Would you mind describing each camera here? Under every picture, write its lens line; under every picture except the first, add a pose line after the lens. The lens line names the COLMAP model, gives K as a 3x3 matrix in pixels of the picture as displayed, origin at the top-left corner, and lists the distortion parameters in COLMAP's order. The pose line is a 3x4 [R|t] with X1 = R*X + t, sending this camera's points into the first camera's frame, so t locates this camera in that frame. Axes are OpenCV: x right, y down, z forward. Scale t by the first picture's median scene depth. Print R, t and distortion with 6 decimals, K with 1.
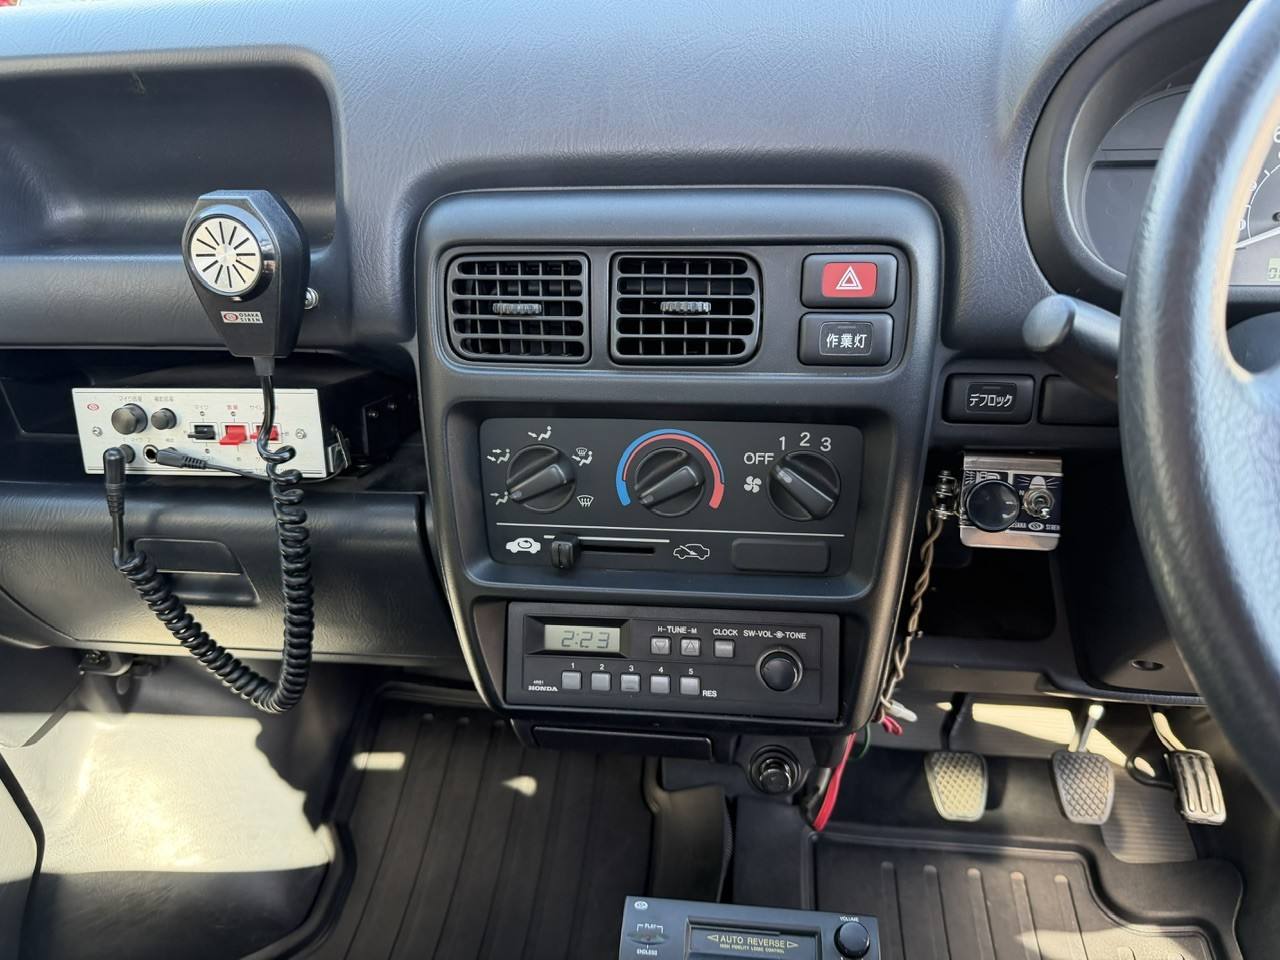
lens RADIAL K [[895.9, 0, 641.8], [0, 895.9, 482.7], [0, 0, 1]] dist [0.108122, -0.163475]
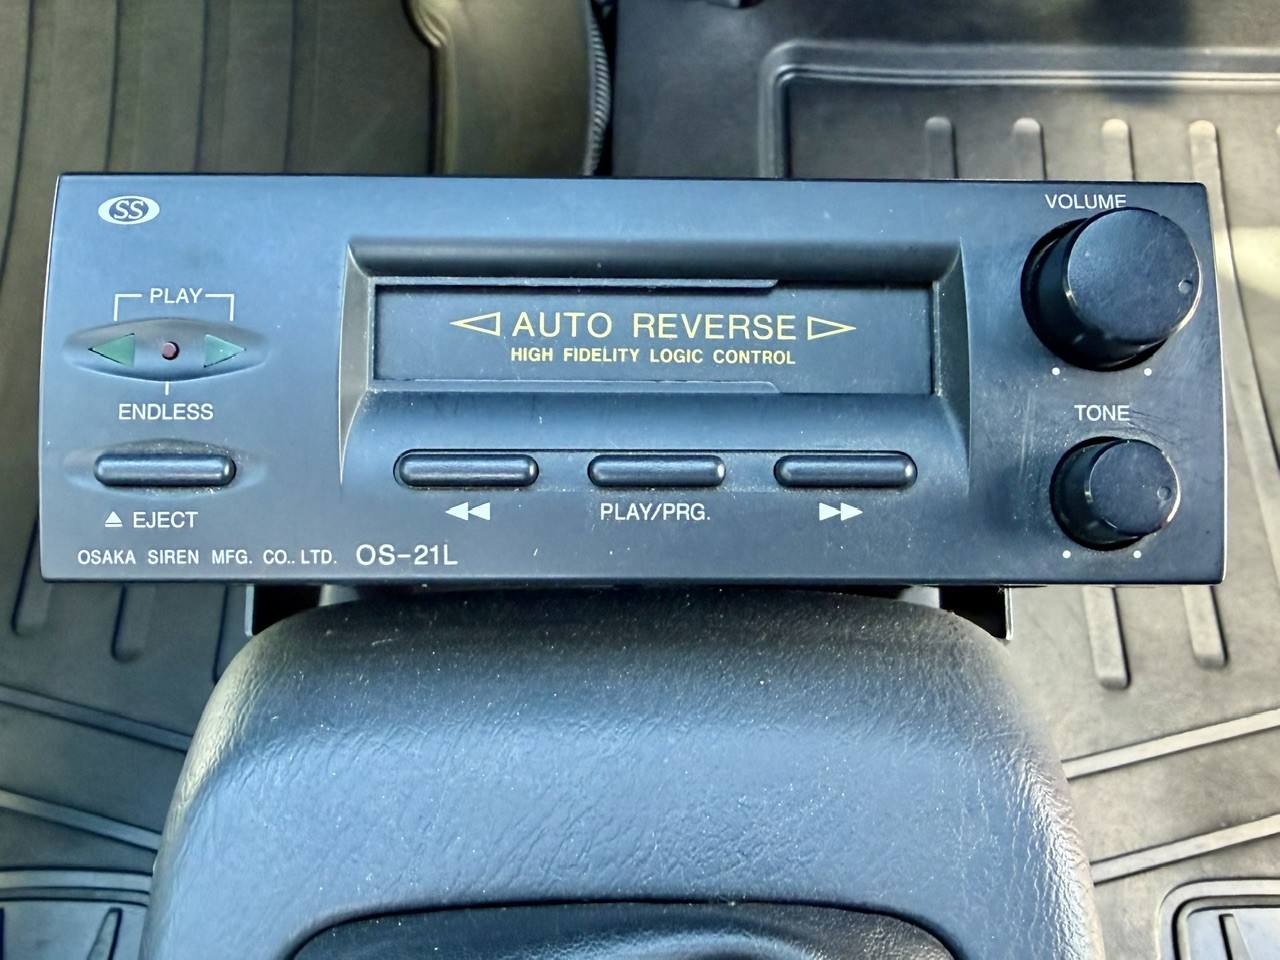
lens RADIAL K [[943.6, 0, 640.0], [0, 943.6, 480.0], [0, 0, 1]] dist [-0.004192, -0.002197]
pose [[0.993393, -0.085234, 0.076843, 0.108623], [0.018484, 0.779698, 0.625883, 0.434545], [-0.113261, -0.620328, 0.776122, 0.893407]]
